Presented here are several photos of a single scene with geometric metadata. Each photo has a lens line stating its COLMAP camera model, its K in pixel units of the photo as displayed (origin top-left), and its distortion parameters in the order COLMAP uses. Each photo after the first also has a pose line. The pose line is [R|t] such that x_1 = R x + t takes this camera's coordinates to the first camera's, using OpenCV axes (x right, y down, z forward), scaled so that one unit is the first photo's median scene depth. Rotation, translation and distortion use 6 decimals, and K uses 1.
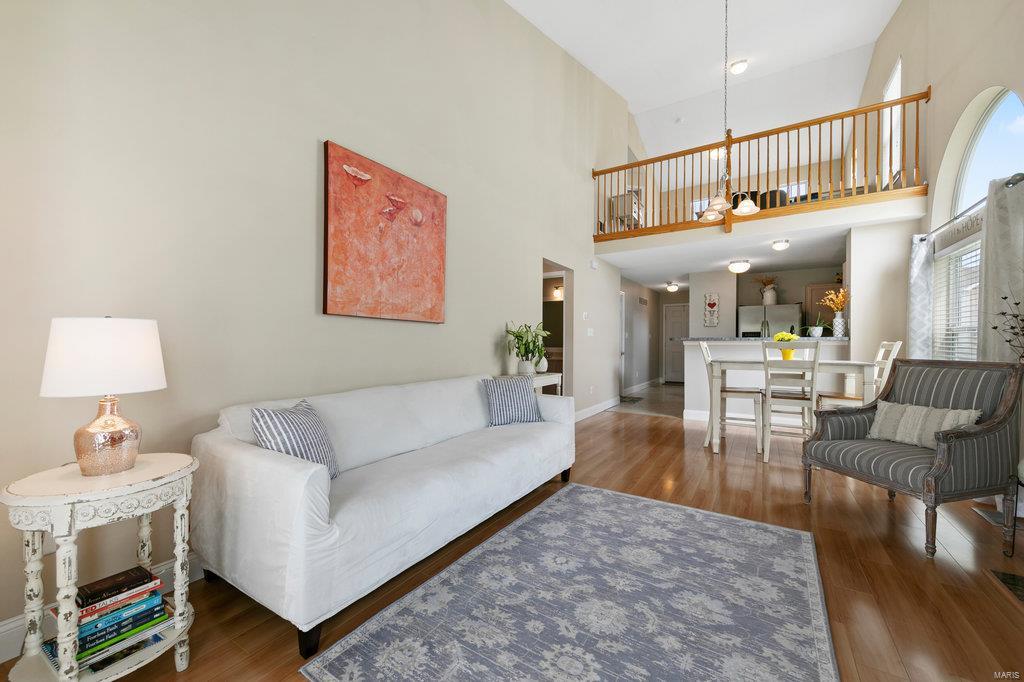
lens RADIAL K [[402.5, 0, 510.4], [0, 402.5, 341.1], [0, 0, 1]] dist [0.005368, -0.000269]
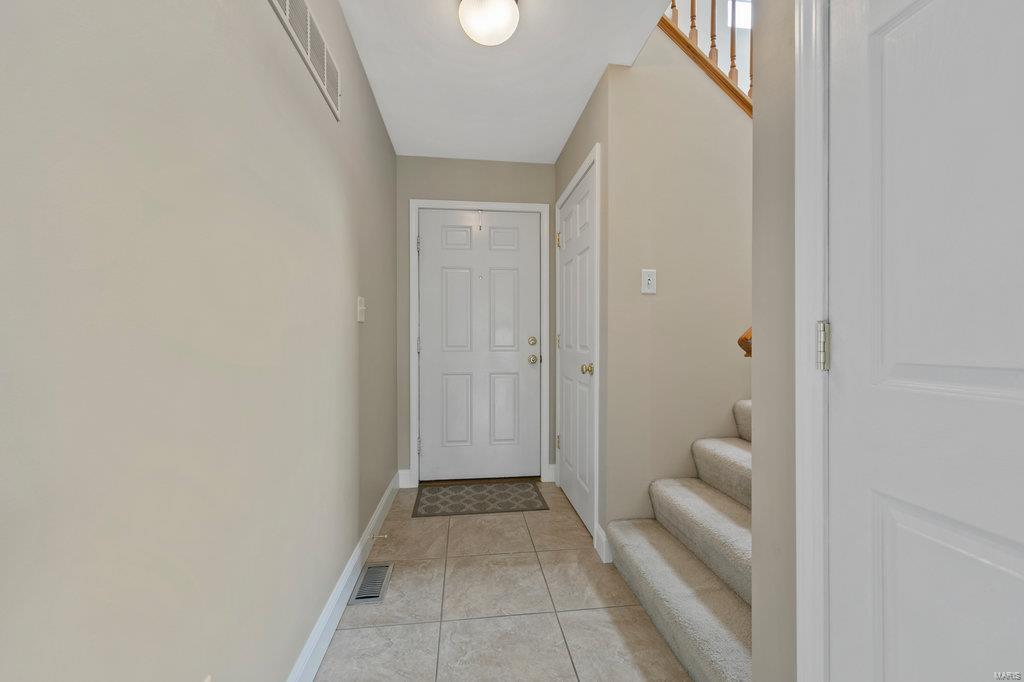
lens RADIAL K [[402.5, 0, 510.4], [0, 402.5, 341.1], [0, 0, 1]] dist [0.005368, -0.000269]
pose [[0.776176, -0.007564, 0.630471, 0.585190], [0.004633, 0.999969, 0.006293, 0.006379], [-0.630499, -0.001964, 0.776187, 1.681748]]
